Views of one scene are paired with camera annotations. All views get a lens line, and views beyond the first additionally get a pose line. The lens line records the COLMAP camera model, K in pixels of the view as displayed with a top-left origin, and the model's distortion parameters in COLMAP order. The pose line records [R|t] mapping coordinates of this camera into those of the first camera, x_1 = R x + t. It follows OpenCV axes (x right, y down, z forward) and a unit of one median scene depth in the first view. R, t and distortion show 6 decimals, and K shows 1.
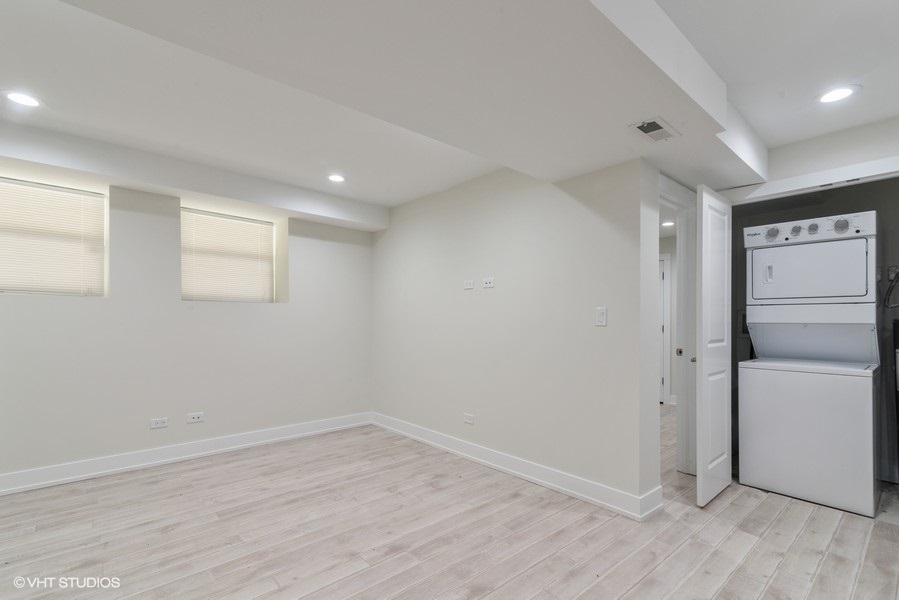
lens RADIAL K [[416.8, 0, 437.4], [0, 416.8, 321.2], [0, 0, 1]] dist [0.013871, -0.000505]
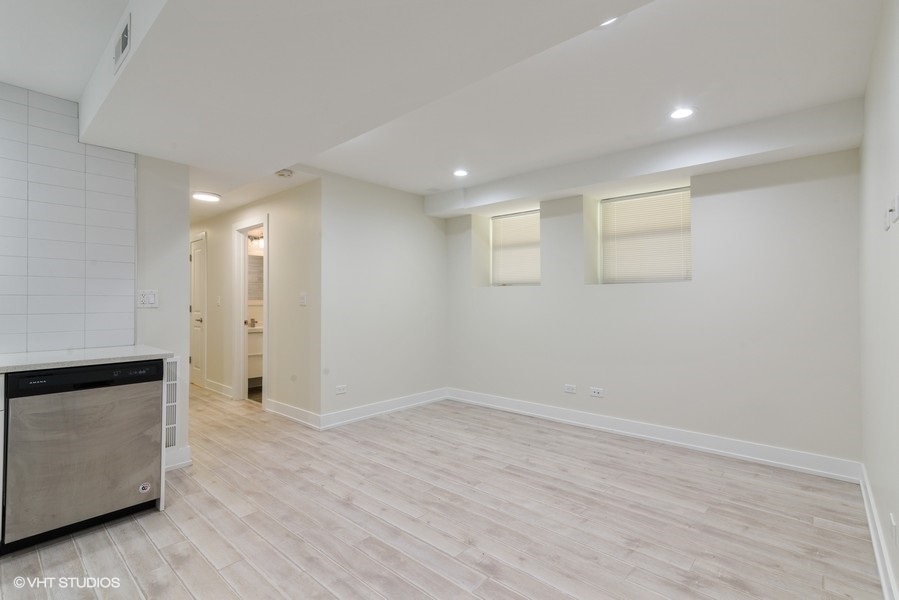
lens RADIAL K [[416.8, 0, 447.6], [0, 416.8, 298.4], [0, 0, 1]] dist [0.013871, -0.000505]
pose [[0.136508, -0.010105, -0.990587, 0.544603], [-0.001852, 0.999944, -0.010456, 0.000011], [0.990637, 0.003261, 0.136482, 0.581908]]
